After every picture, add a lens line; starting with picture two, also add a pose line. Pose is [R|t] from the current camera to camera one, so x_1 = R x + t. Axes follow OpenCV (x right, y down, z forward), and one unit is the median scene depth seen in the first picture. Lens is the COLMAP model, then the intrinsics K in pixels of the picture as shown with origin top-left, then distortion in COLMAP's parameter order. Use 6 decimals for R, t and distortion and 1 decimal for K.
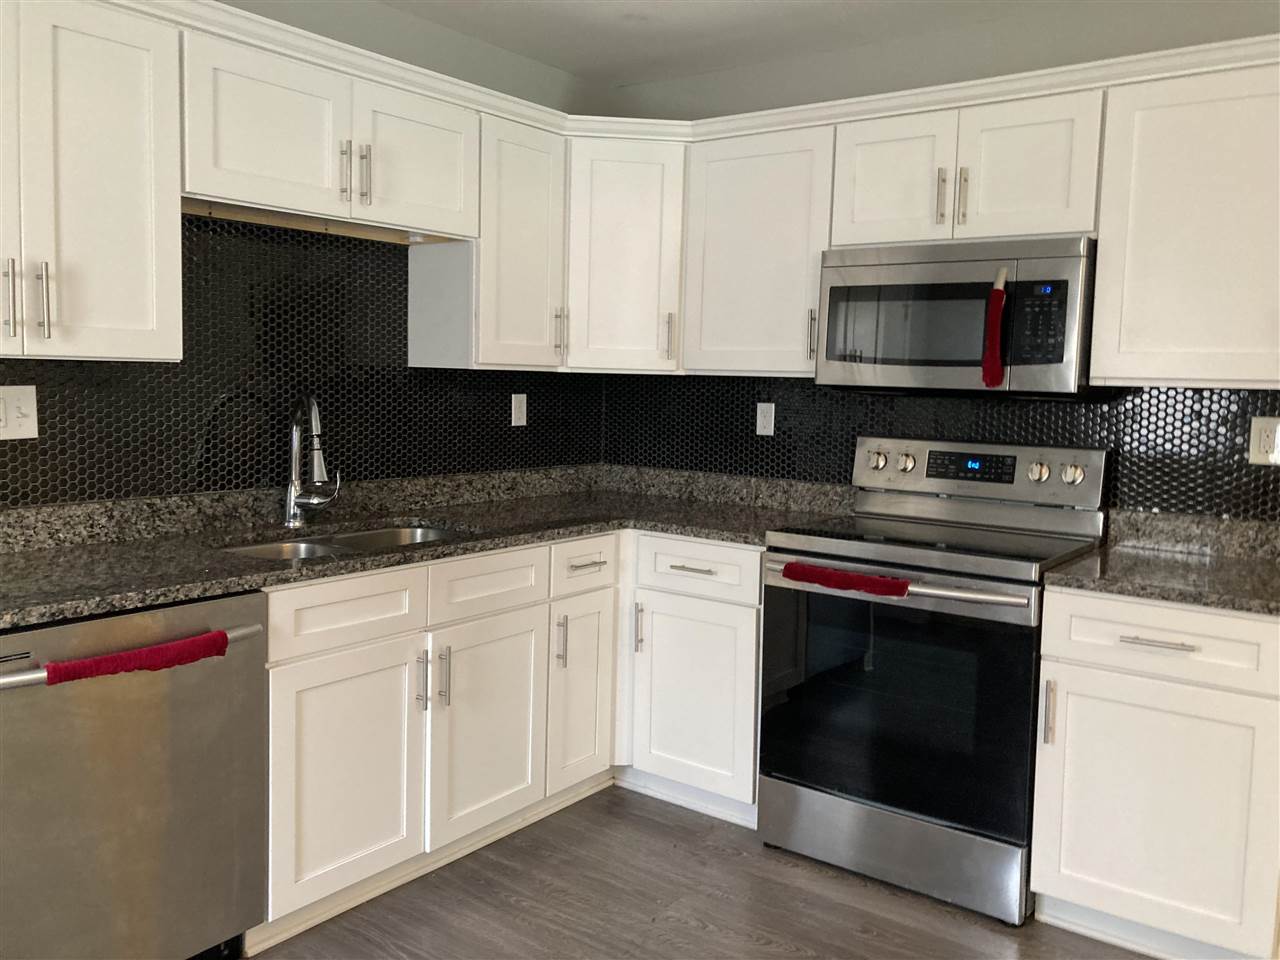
lens RADIAL K [[1039.2, 0, 640.0], [0, 1039.2, 480.0], [0, 0, 1]] dist [0.009059, -0.005973]
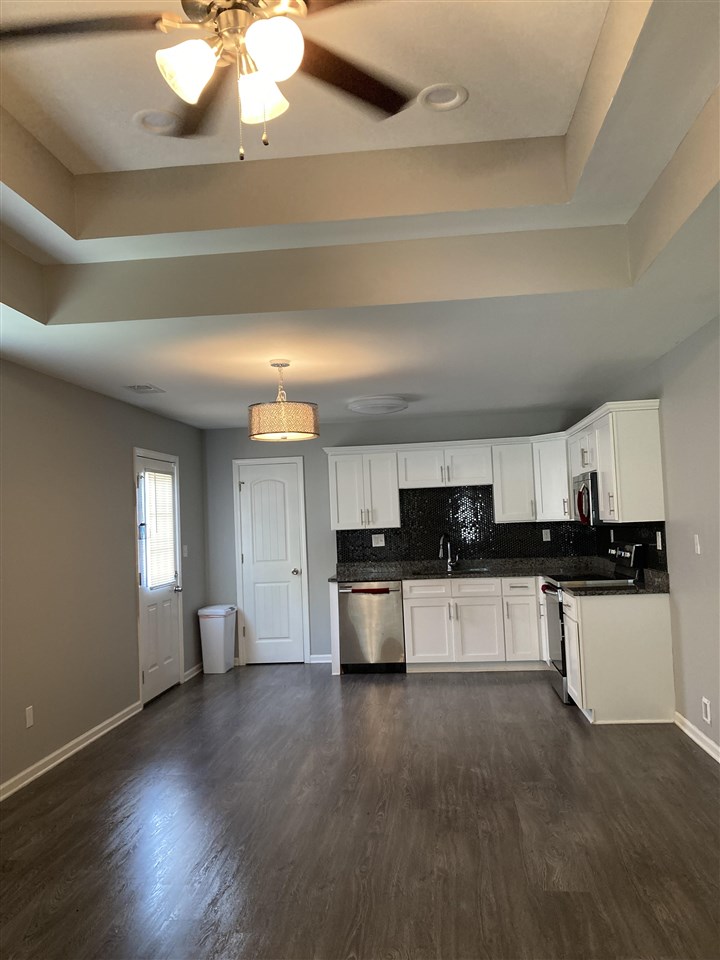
lens RADIAL K [[800.9, 0, 360.0], [0, 800.9, 480.0], [0, 0, 1]] dist [0.011571, 0.003346]
pose [[0.487115, -0.090148, -0.868673, 2.043019], [-0.034357, 0.991910, -0.122203, 0.086450], [0.872662, 0.089372, 0.480077, -0.633834]]
